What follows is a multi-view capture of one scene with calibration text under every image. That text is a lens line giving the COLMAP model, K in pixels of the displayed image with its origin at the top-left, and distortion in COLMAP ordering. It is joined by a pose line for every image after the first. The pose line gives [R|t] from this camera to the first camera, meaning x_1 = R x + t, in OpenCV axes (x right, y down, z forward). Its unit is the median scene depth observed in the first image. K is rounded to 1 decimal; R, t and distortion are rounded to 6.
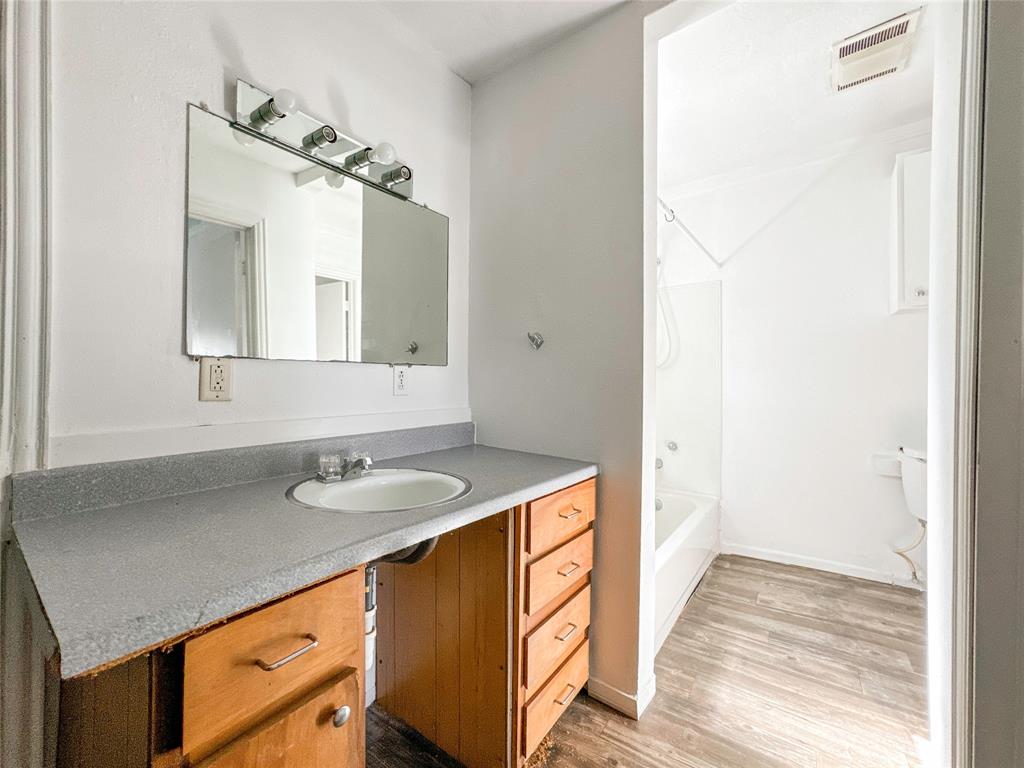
lens RADIAL K [[419.9, 0, 518.0], [0, 419.9, 378.3], [0, 0, 1]] dist [-0.023627, 0.009163]
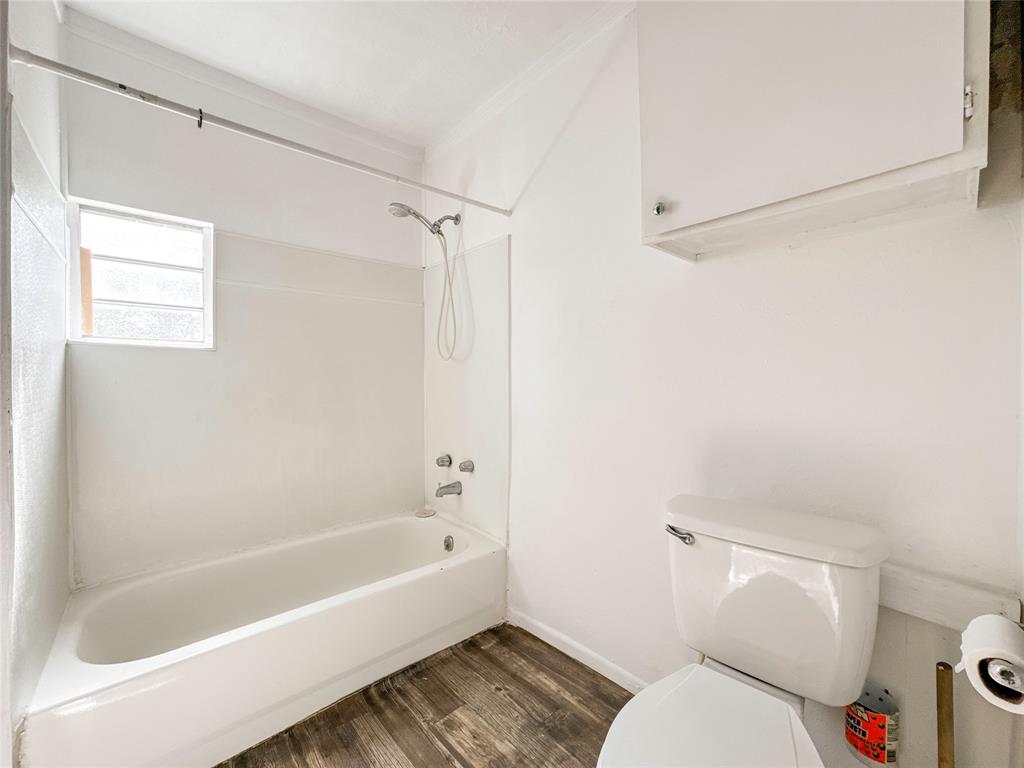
lens RADIAL K [[419.9, 0, 512.5], [0, 419.9, 378.7], [0, 0, 1]] dist [-0.023627, 0.009163]
pose [[0.973698, -0.000745, -0.227839, 0.777355], [0.002289, 0.999976, 0.006514, 0.003955], [0.227829, -0.006864, 0.973677, 0.378415]]
